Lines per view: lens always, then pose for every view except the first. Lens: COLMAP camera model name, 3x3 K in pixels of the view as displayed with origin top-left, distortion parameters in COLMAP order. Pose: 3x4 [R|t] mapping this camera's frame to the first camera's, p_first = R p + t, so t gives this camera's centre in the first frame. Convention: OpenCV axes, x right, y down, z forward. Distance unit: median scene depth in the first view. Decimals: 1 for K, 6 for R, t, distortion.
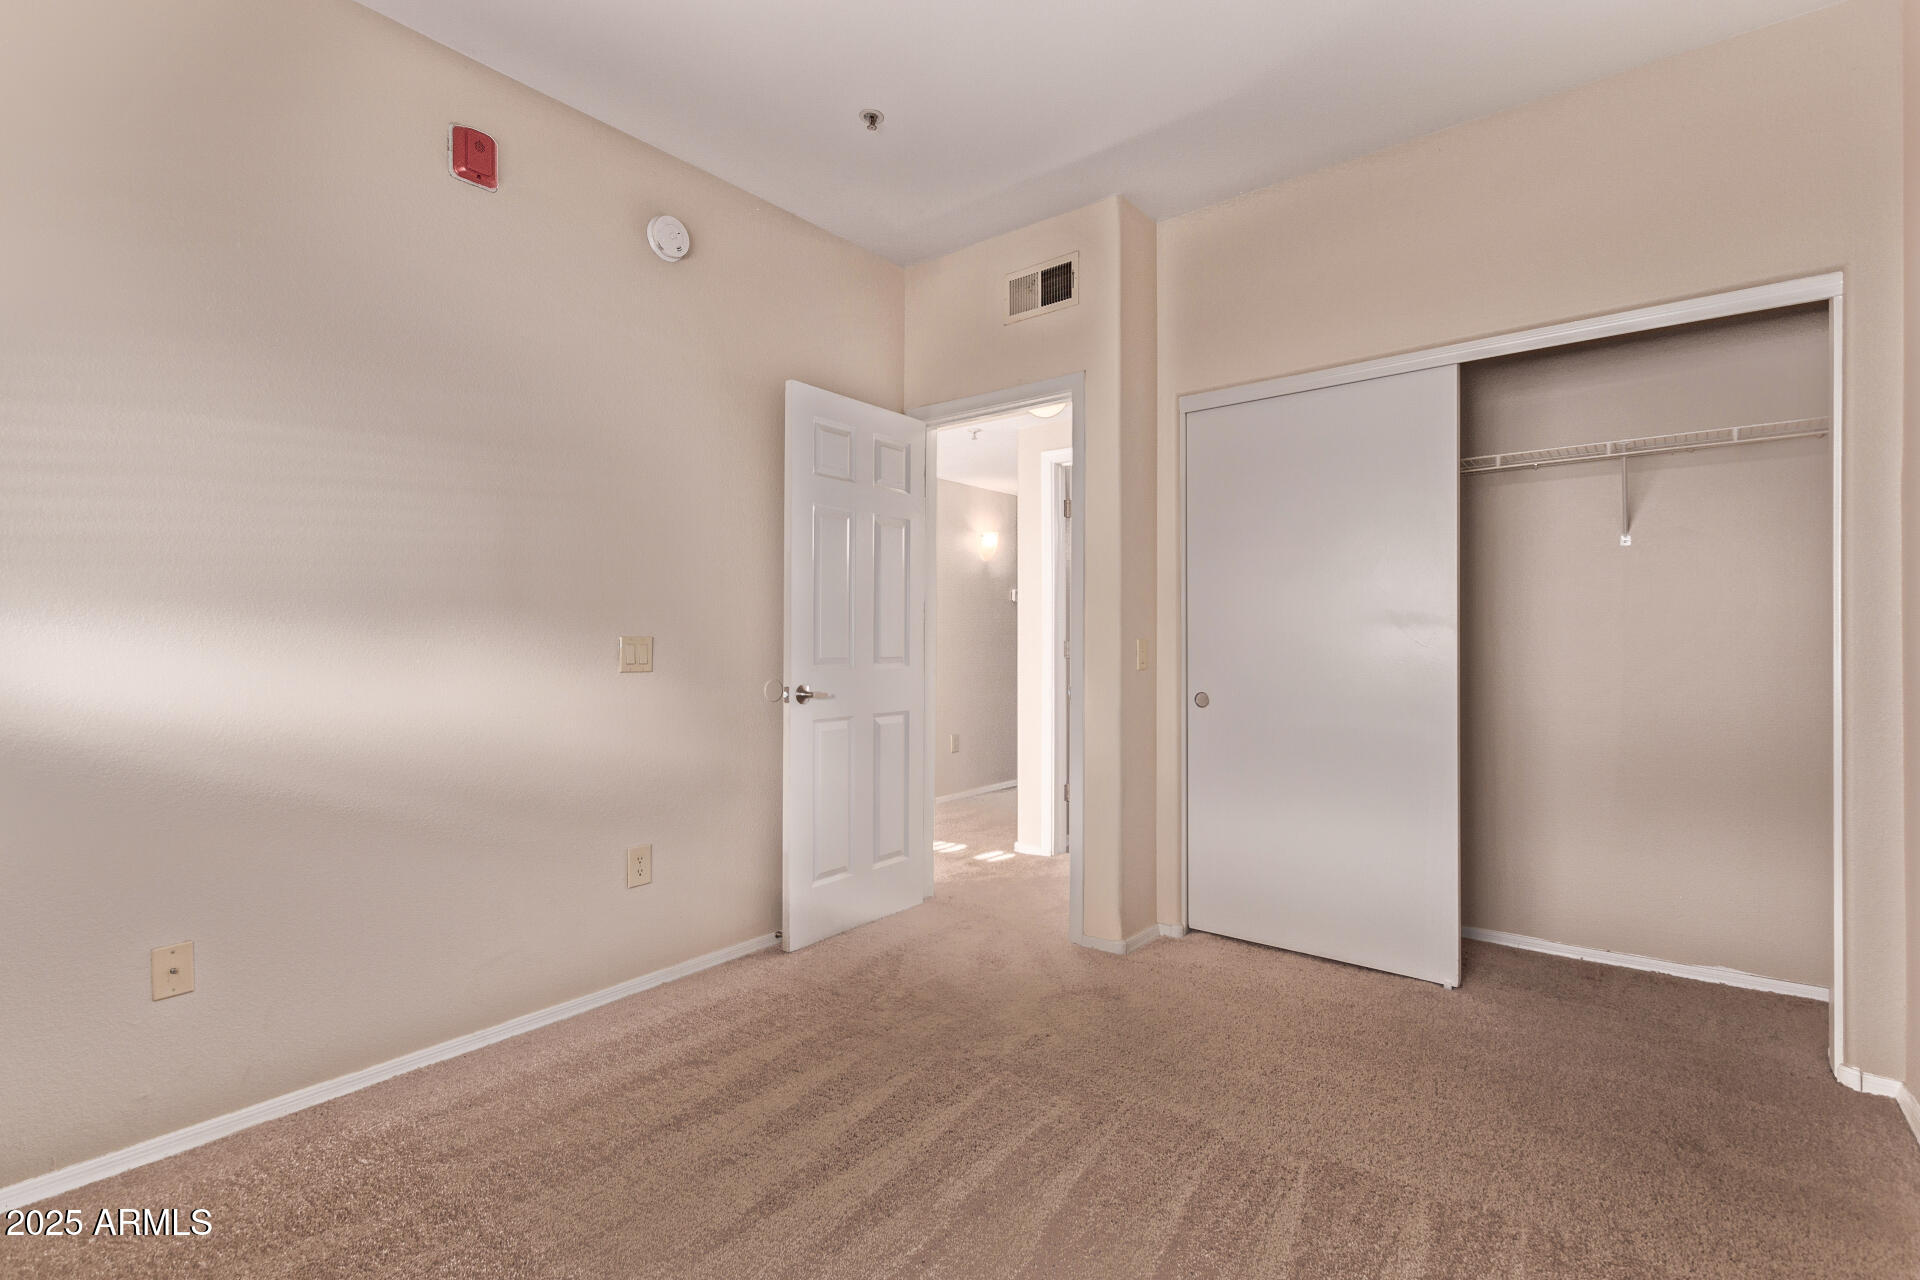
lens RADIAL K [[890.5, 0, 963.2], [0, 890.5, 636.7], [0, 0, 1]] dist [0.022182, -0.000212]
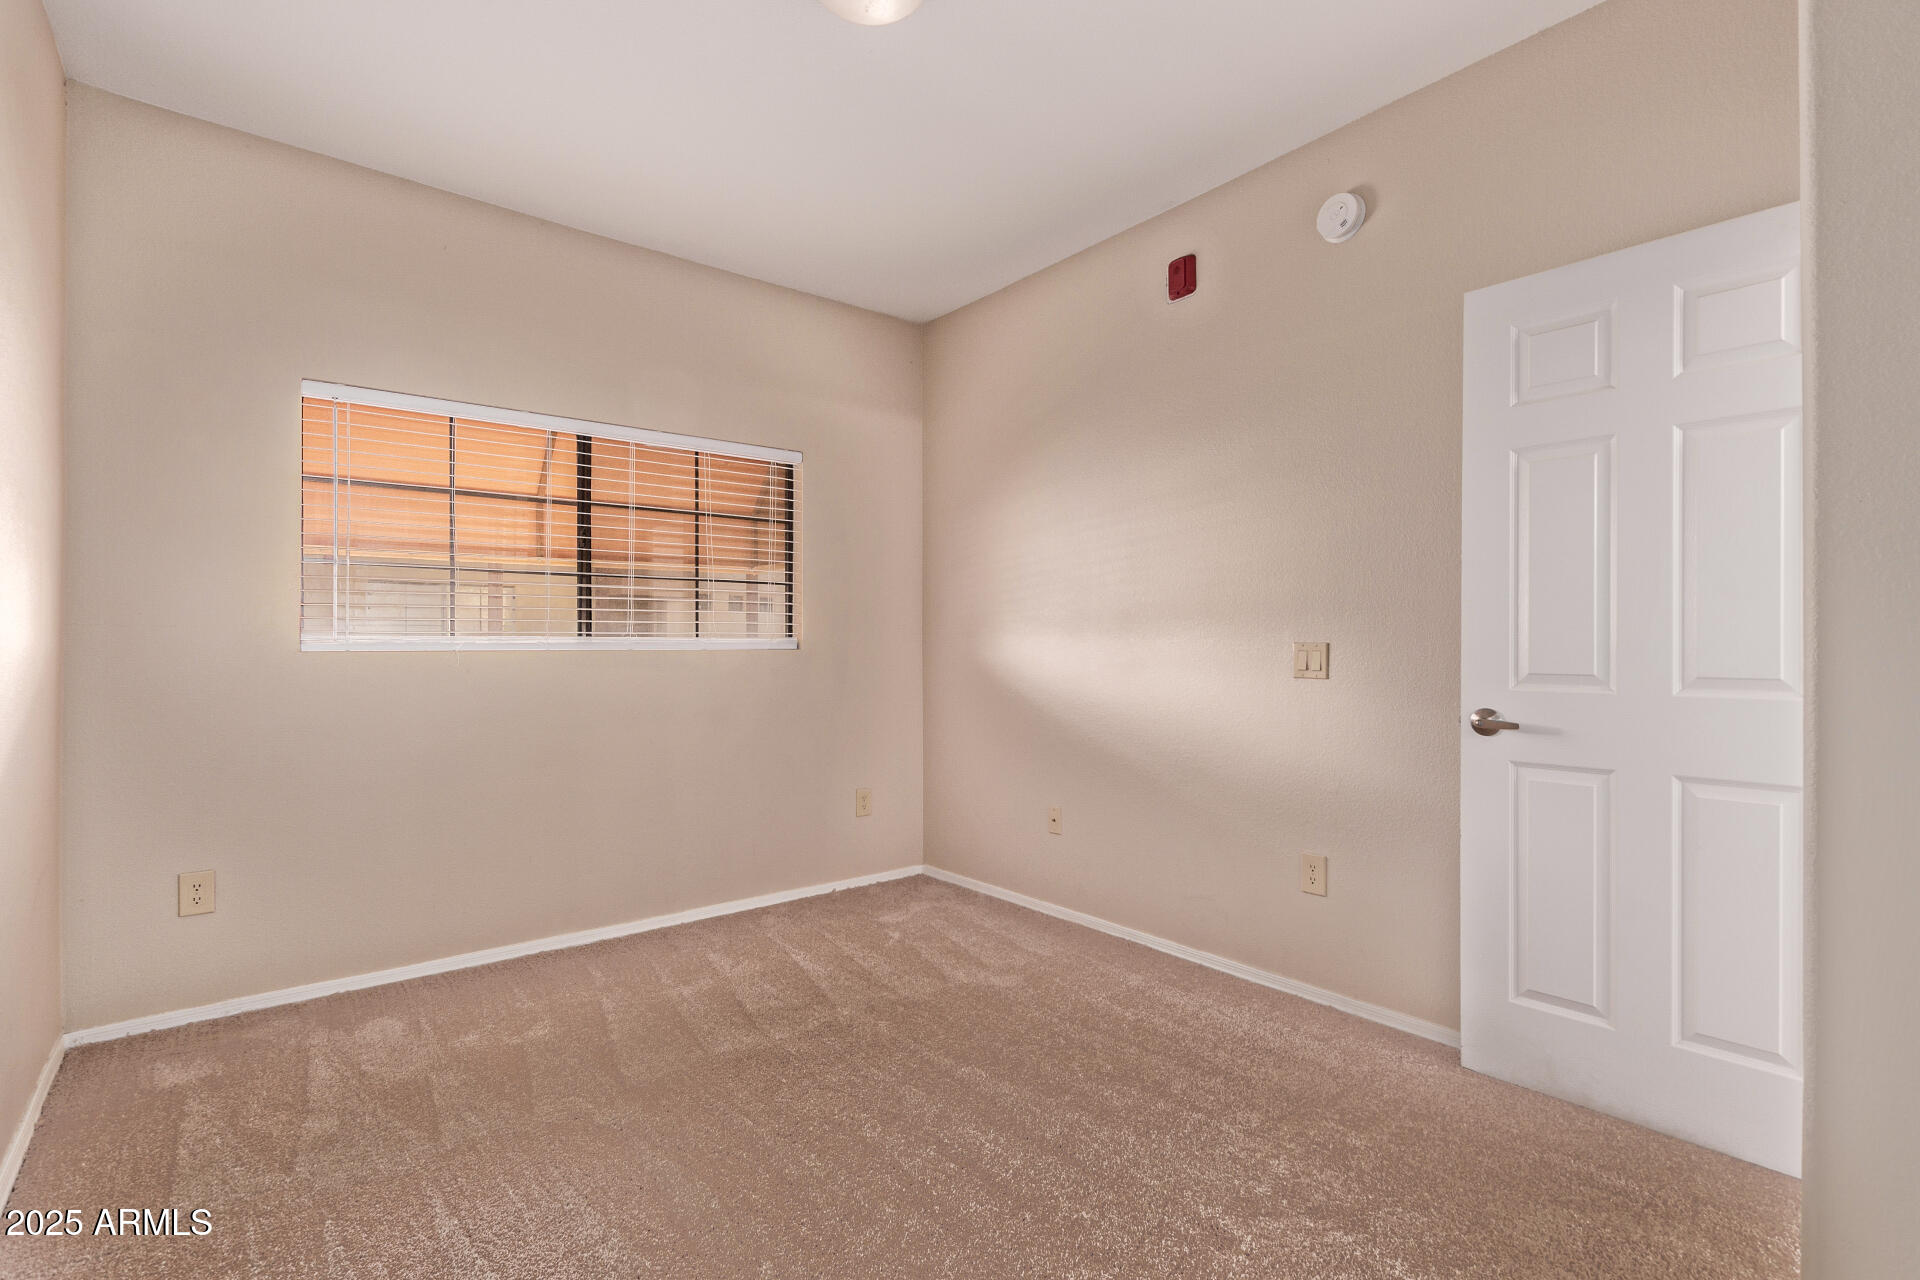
lens RADIAL K [[890.5, 0, 963.6], [0, 890.5, 640.2], [0, 0, 1]] dist [0.022182, -0.000212]
pose [[-0.213901, 0.001560, -0.976854, 0.653634], [0.013664, 0.999906, -0.001395, -0.006640], [0.976760, -0.013646, -0.213902, 0.794204]]
